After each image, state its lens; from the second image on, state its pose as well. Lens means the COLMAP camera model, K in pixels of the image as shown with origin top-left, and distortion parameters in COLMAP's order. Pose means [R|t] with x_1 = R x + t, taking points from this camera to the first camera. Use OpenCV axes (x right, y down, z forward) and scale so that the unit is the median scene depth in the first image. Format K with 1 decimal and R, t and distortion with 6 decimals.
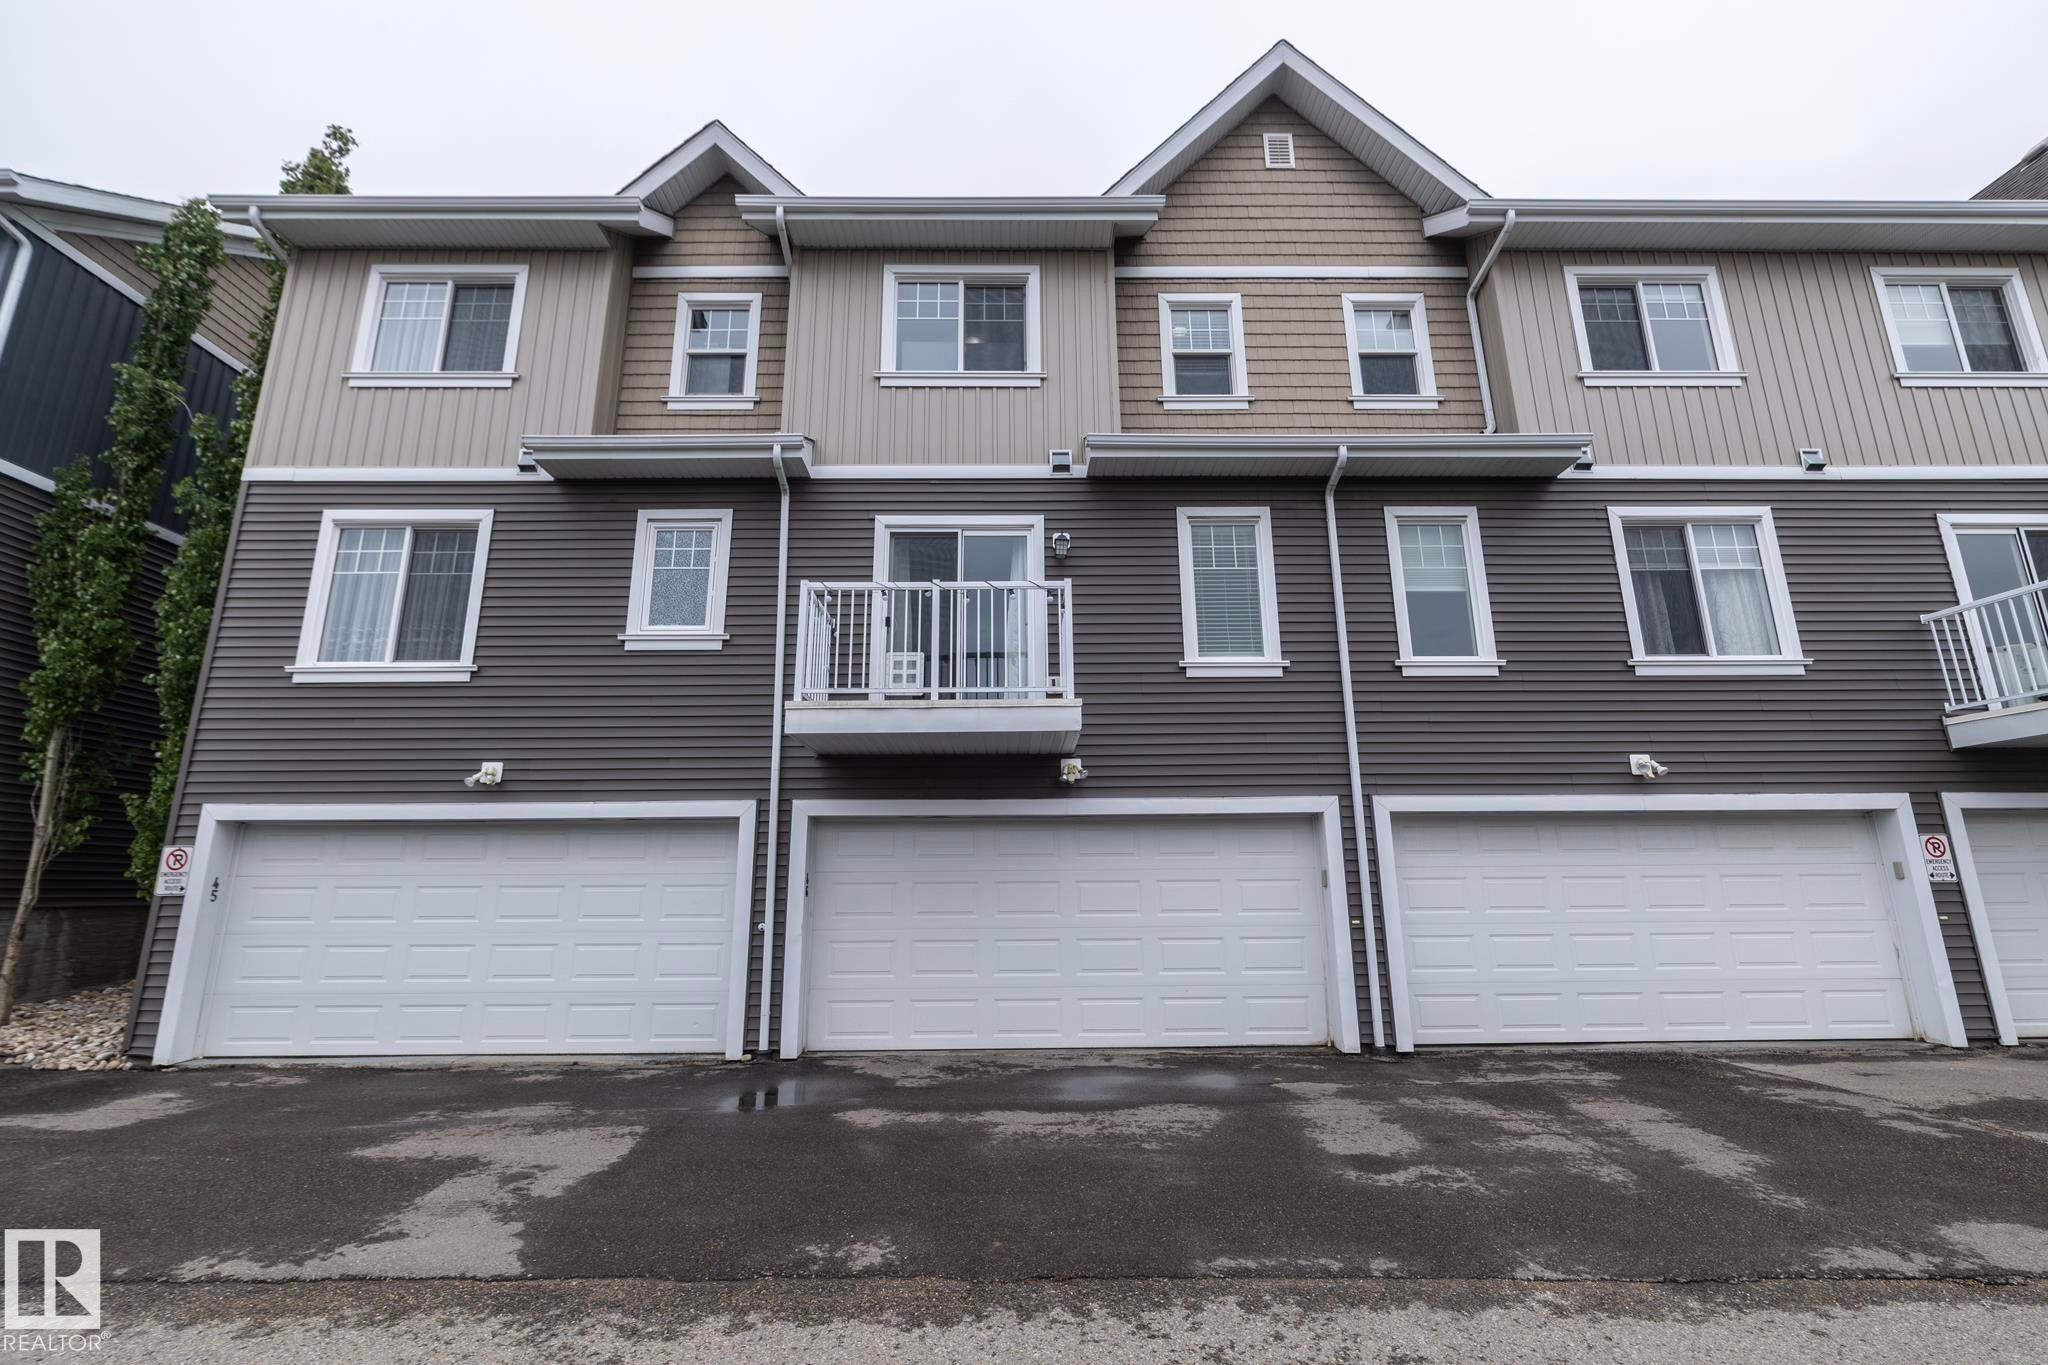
lens RADIAL K [[869.4, 0, 1022.5], [0, 869.4, 682.2], [0, 0, 1]] dist [-0.000496, -0.000383]
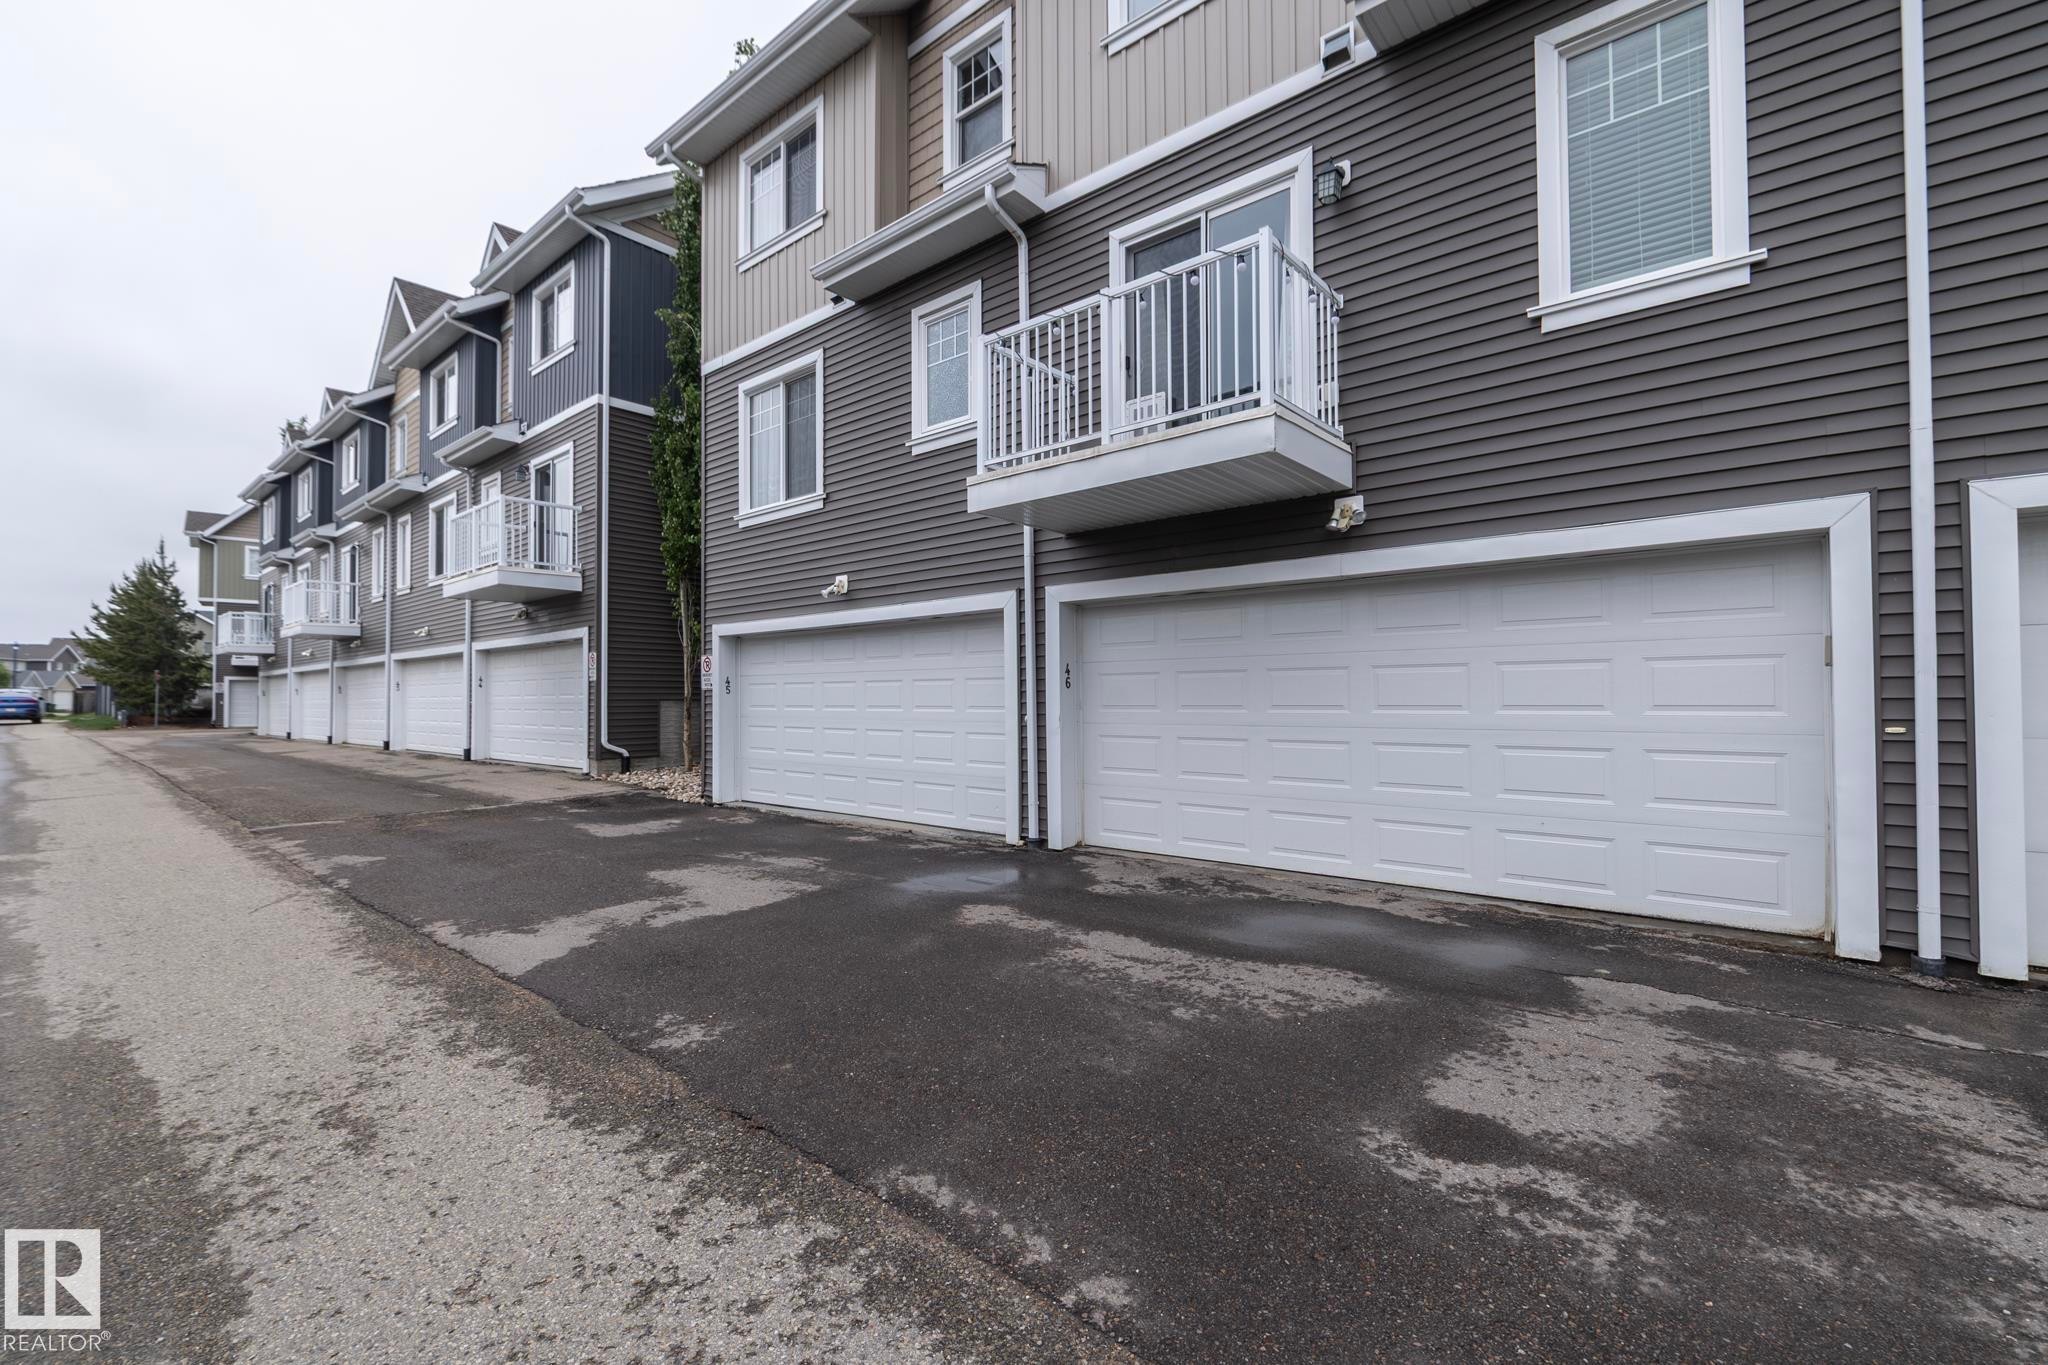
lens RADIAL K [[869.4, 0, 1023.3], [0, 869.4, 682.6], [0, 0, 1]] dist [-0.000496, -0.000383]
pose [[0.753074, -0.009327, -0.657870, 0.332723], [0.151401, 0.975522, 0.159481, 0.085353], [0.640279, -0.219703, 0.736053, 0.285662]]
